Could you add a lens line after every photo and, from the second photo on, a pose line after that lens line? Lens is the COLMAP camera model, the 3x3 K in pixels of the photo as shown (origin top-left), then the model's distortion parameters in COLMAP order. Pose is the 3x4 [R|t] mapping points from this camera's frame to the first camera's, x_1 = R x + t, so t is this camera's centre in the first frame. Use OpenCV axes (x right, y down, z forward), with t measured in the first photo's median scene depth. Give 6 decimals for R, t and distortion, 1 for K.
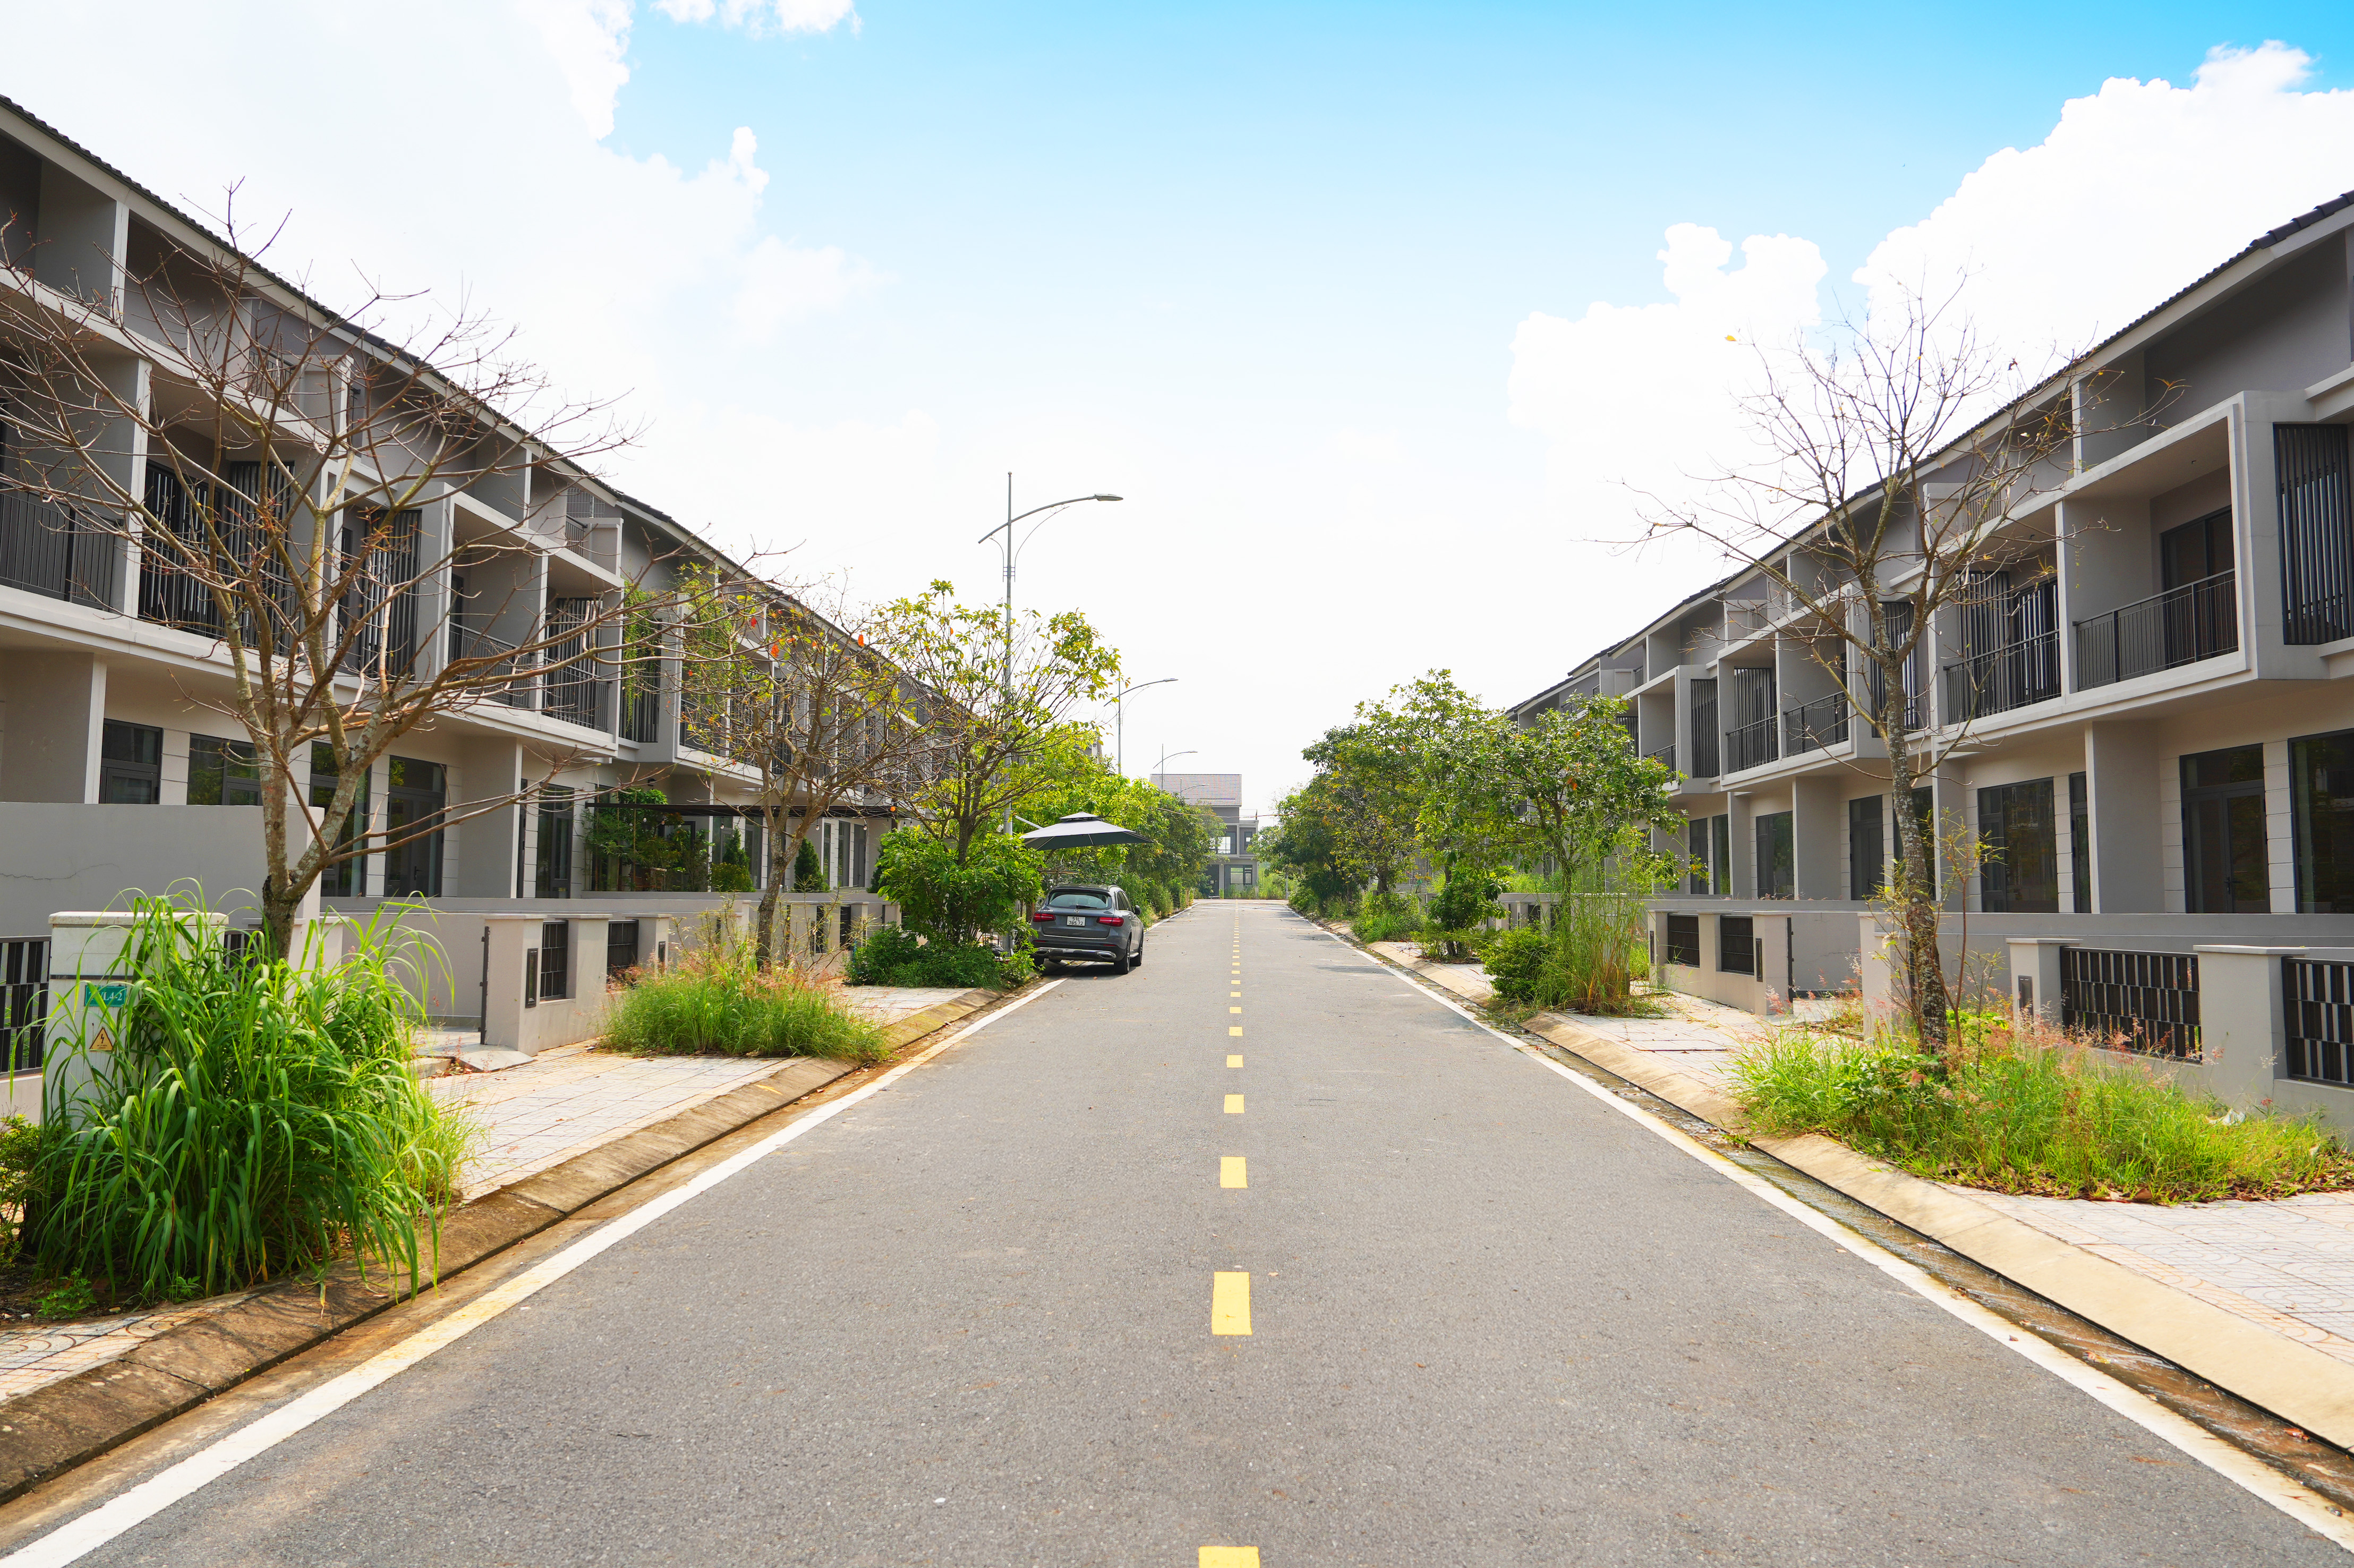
lens RADIAL K [[1653.6, 0, 1177.0], [0, 1653.6, 784.0], [0, 0, 1]] dist [-0.004075, -0.001547]
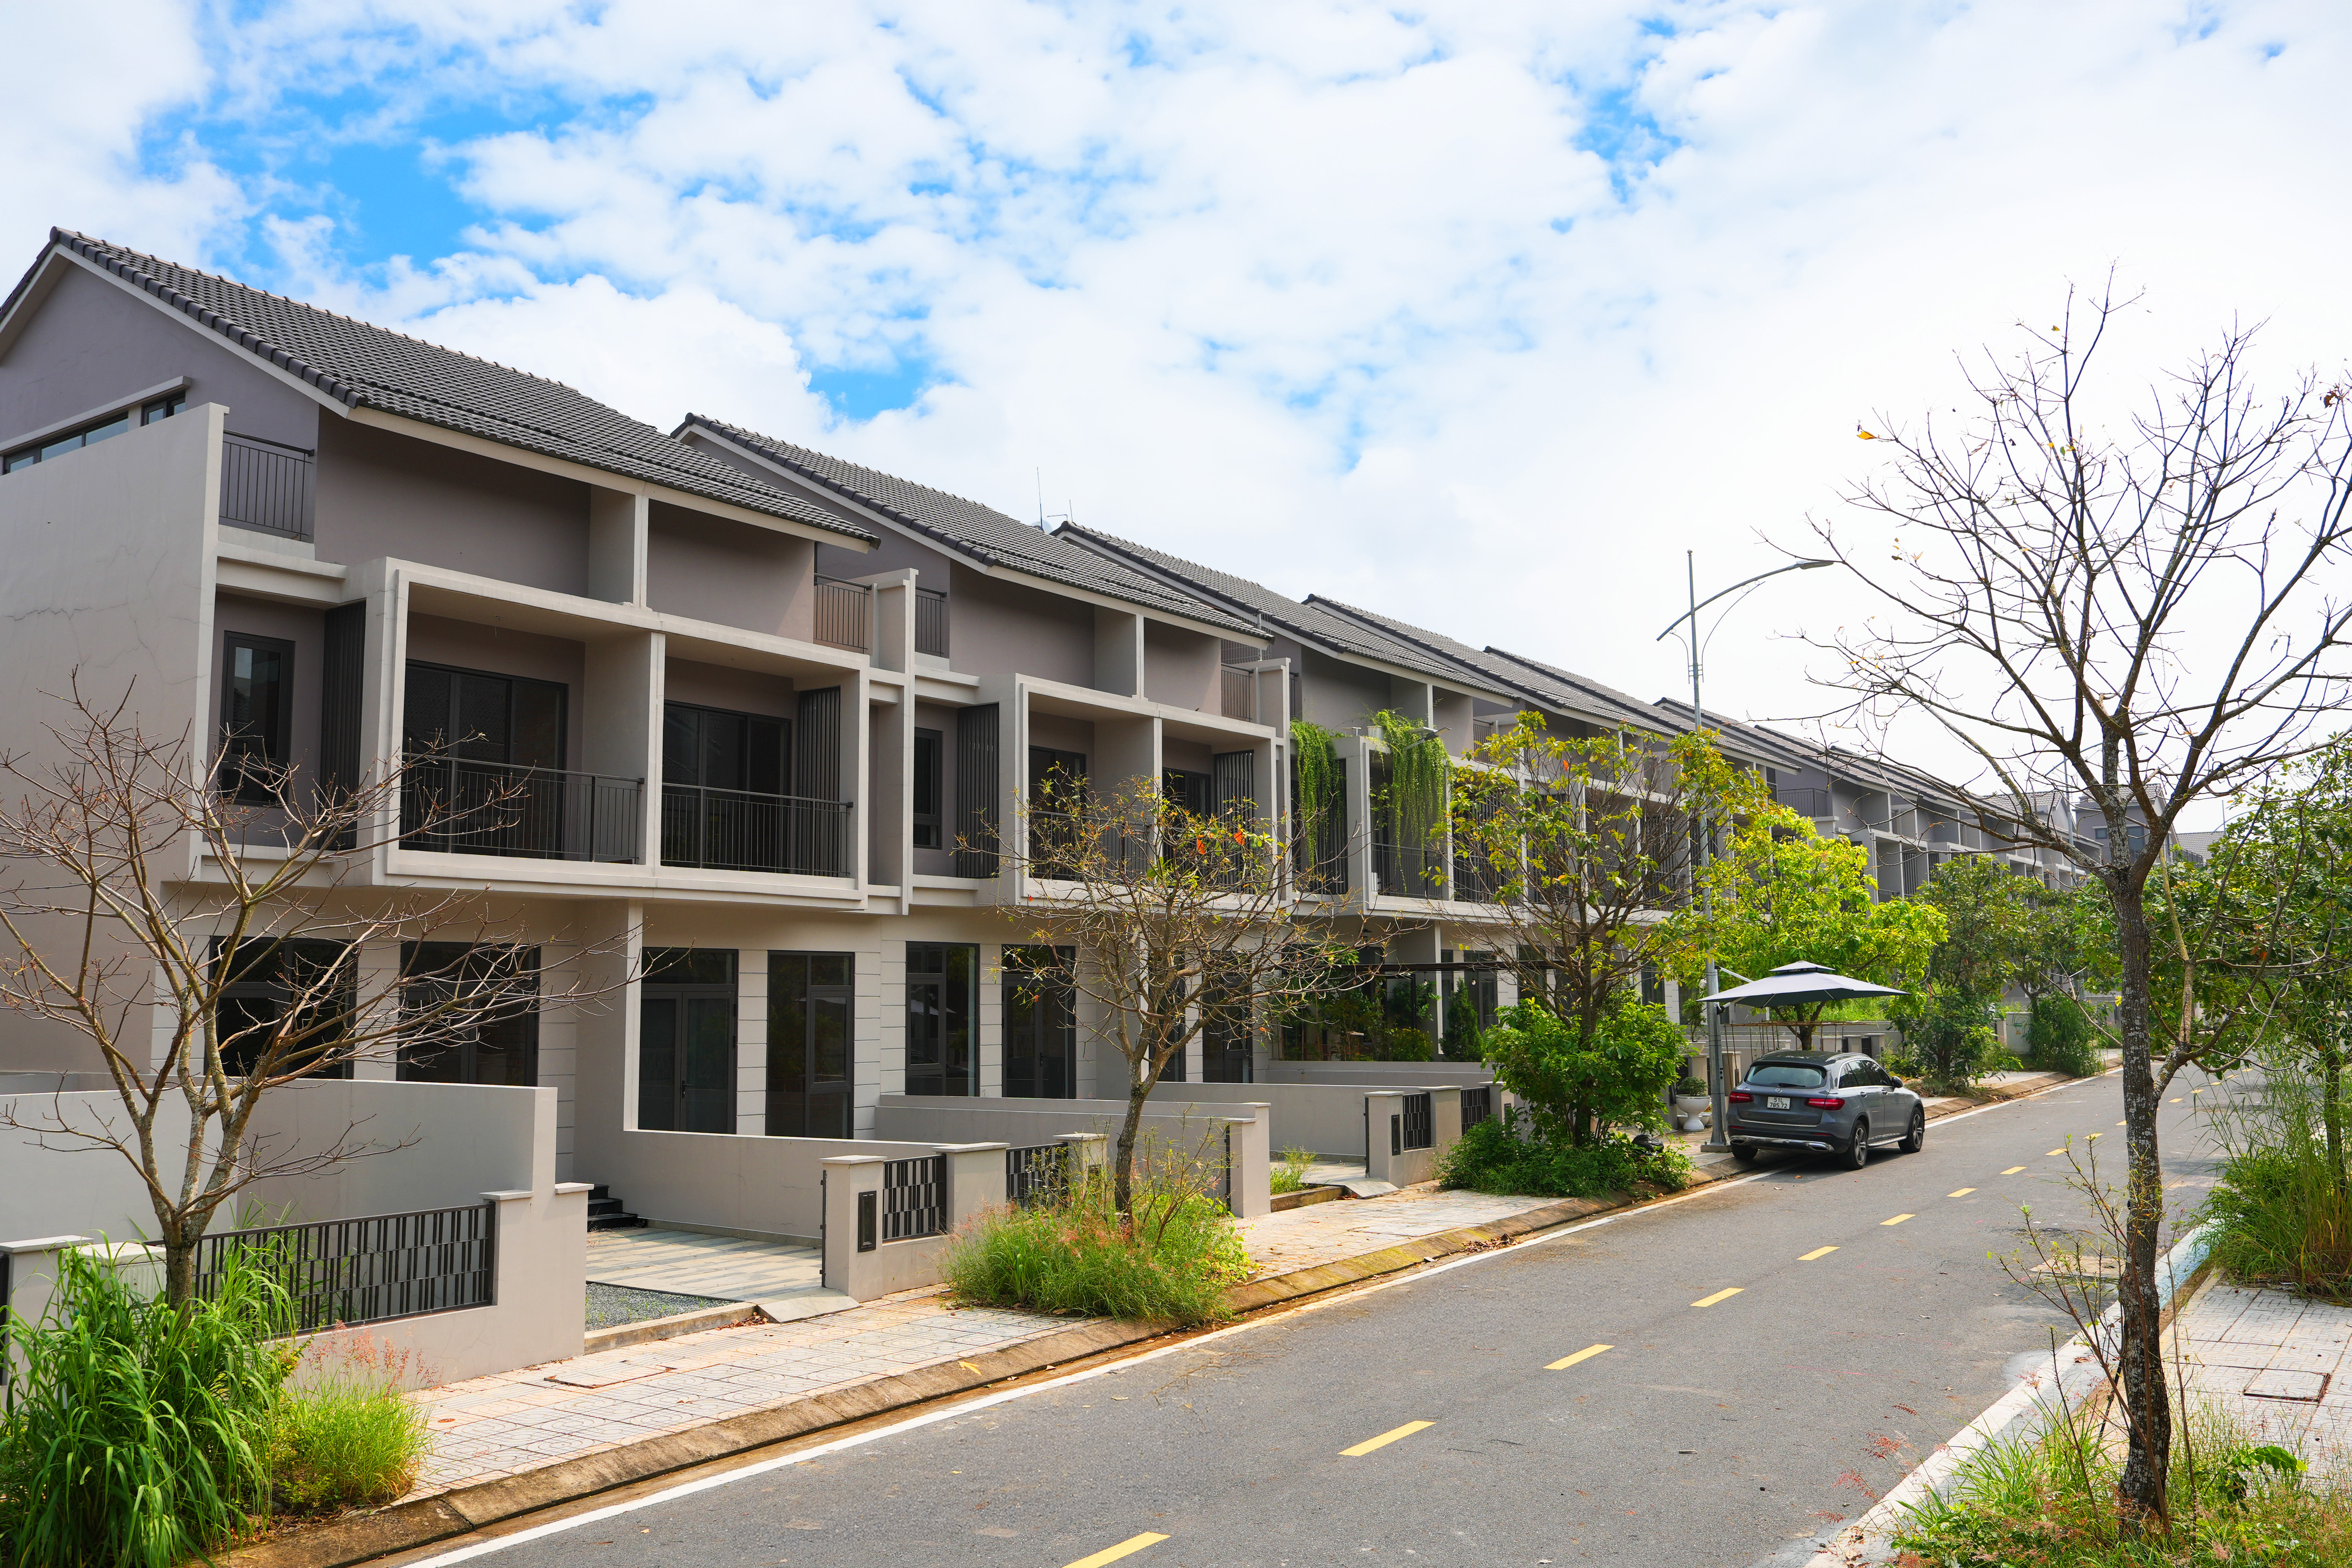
lens RADIAL K [[1938.2, 0, 1176.0], [0, 1938.2, 784.0], [0, 0, 1]] dist [0.002810, 0.014394]
pose [[0.839900, -0.078102, -0.537093, 0.235687], [0.057370, 0.996824, -0.055241, -0.040292], [0.539701, 0.015584, 0.841712, 0.055683]]
